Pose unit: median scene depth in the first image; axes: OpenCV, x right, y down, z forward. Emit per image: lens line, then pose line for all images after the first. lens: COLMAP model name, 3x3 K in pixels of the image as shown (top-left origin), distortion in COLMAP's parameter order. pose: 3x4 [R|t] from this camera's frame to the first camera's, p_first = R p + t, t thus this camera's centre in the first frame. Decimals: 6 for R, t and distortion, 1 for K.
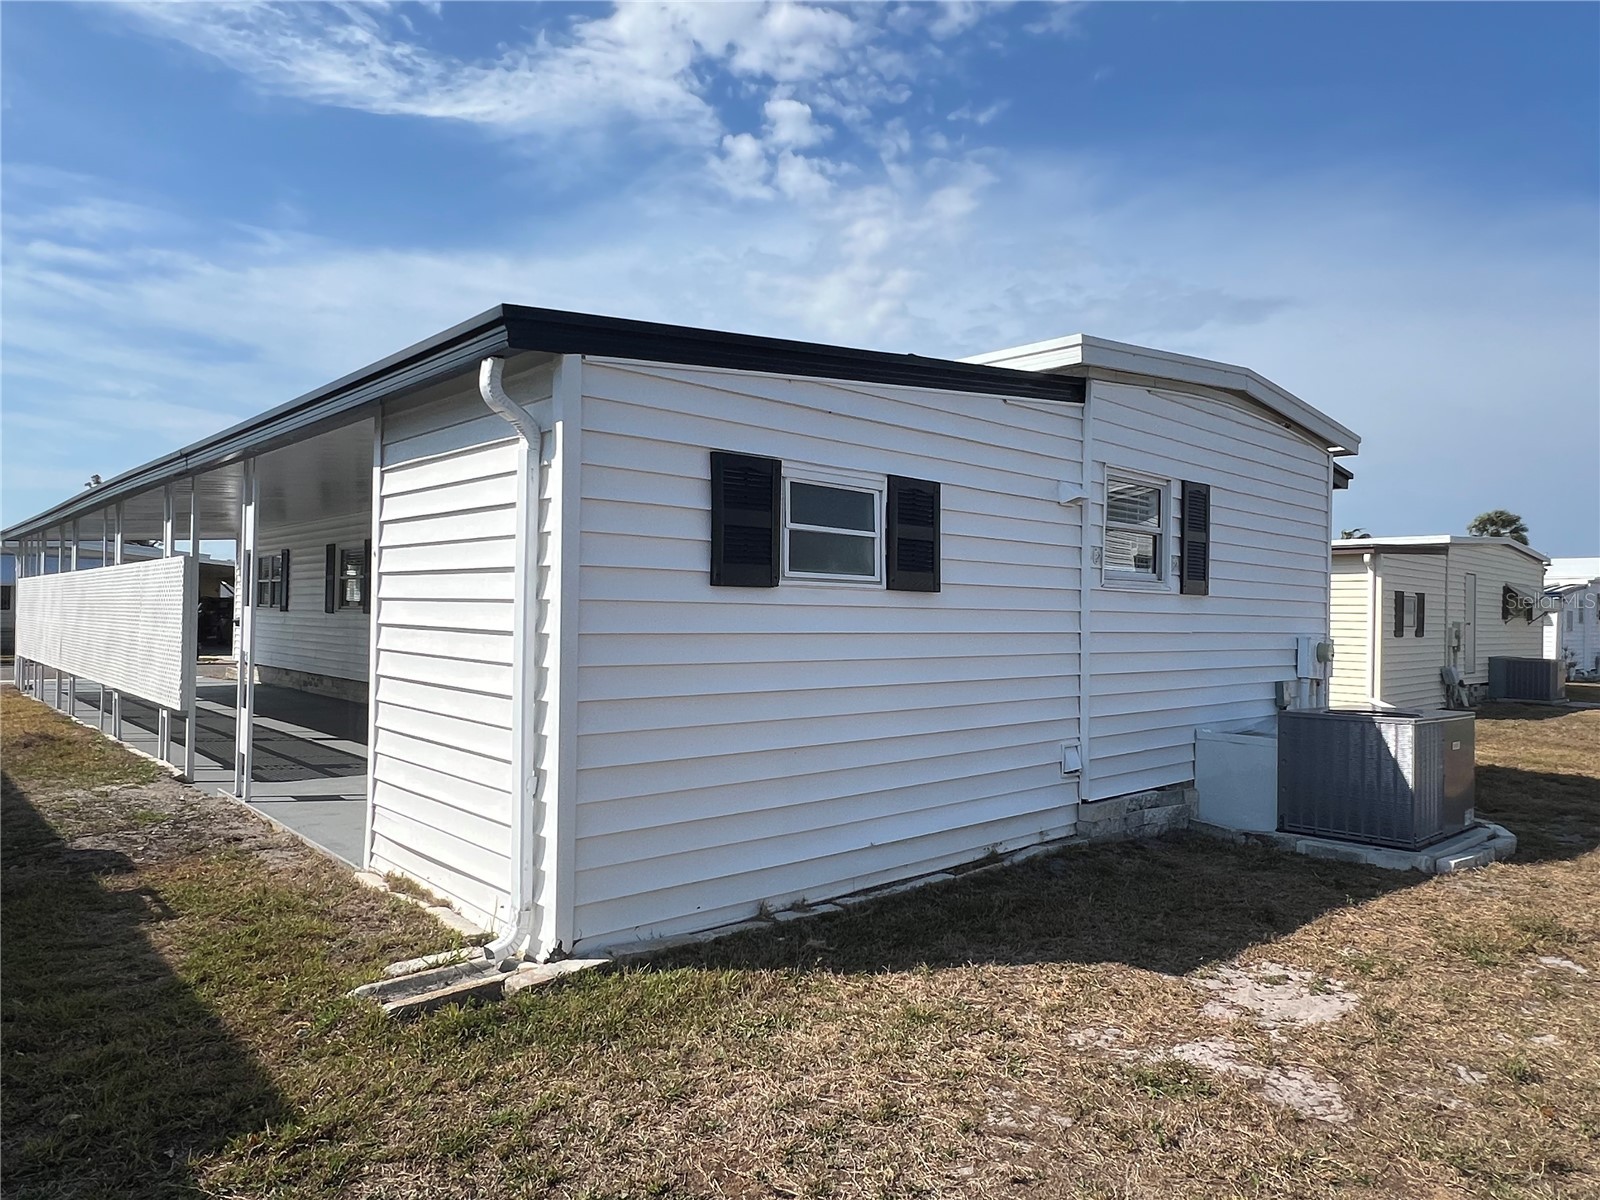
lens RADIAL K [[1009.7, 0, 800.0], [0, 1009.7, 600.0], [0, 0, 1]] dist [0.000622, -0.000312]
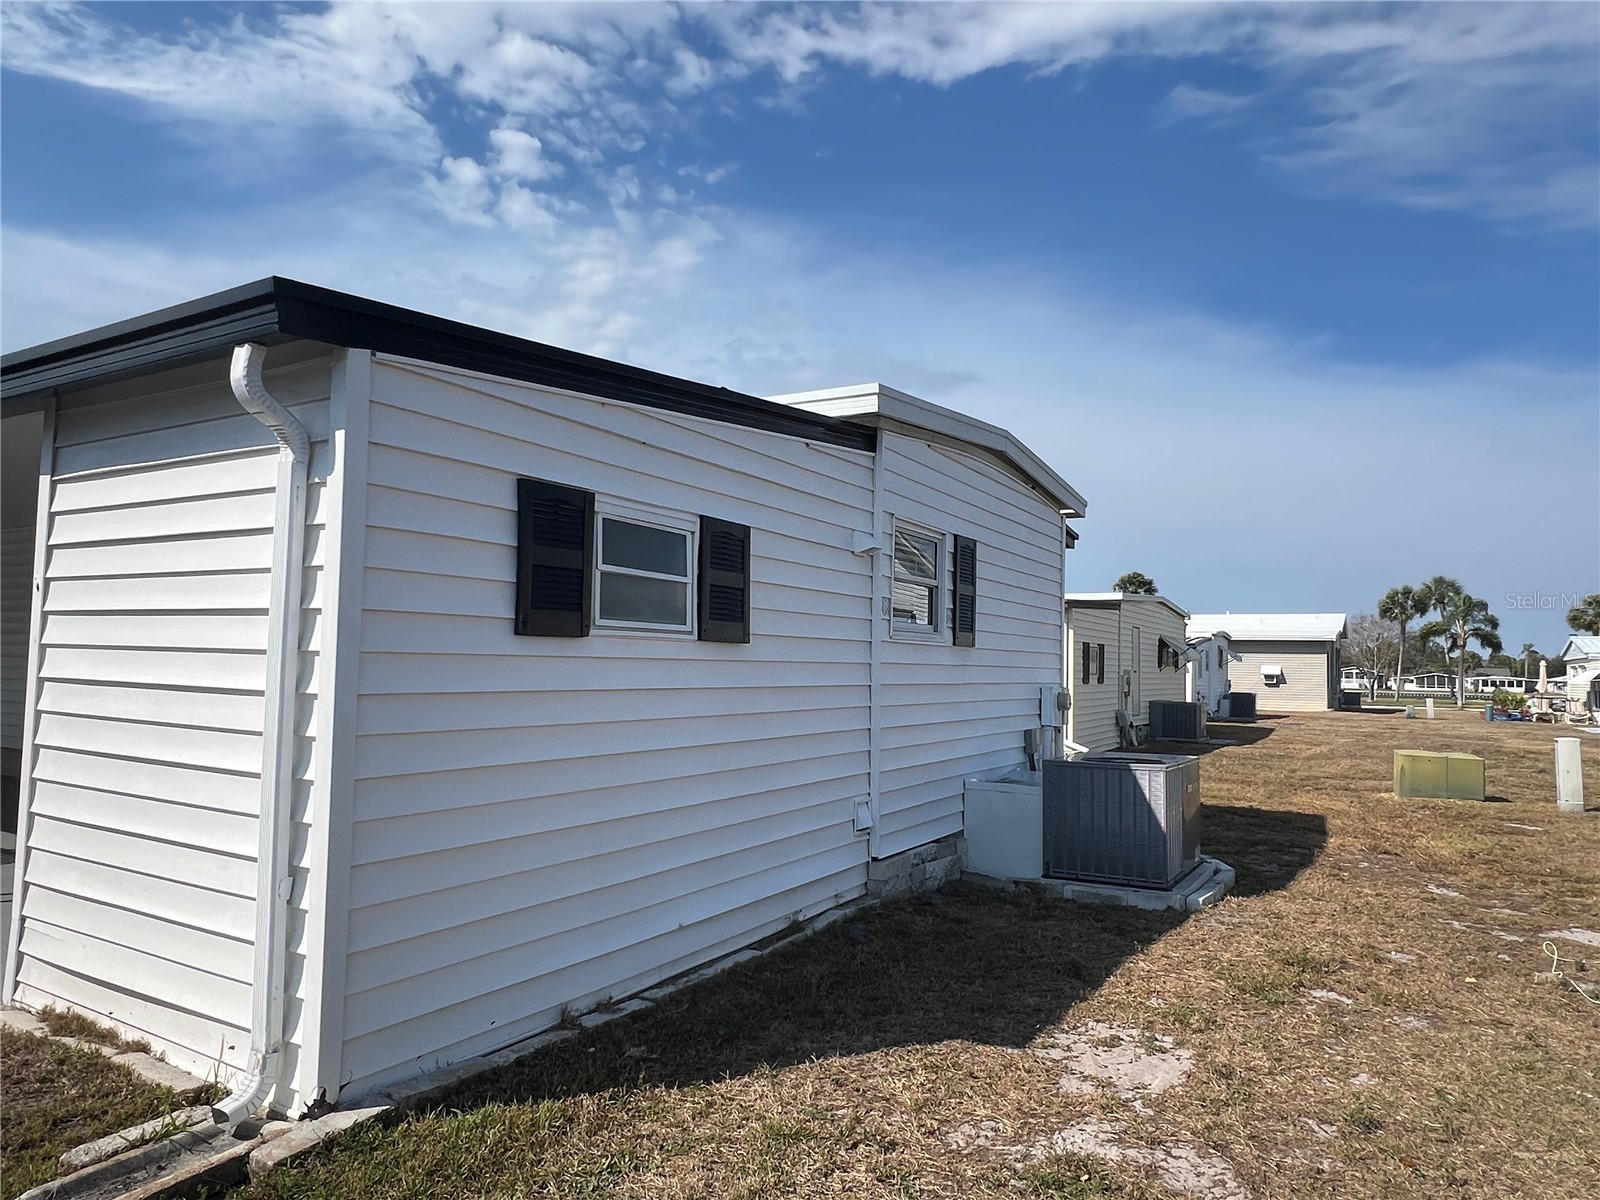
lens RADIAL K [[1009.7, 0, 800.0], [0, 1009.7, 600.0], [0, 0, 1]] dist [0.000622, -0.000312]
pose [[0.958517, 0.020669, 0.284286, -0.084046], [-0.007645, 0.998873, -0.046848, -0.004618], [-0.284933, 0.042731, 0.957594, 0.096554]]
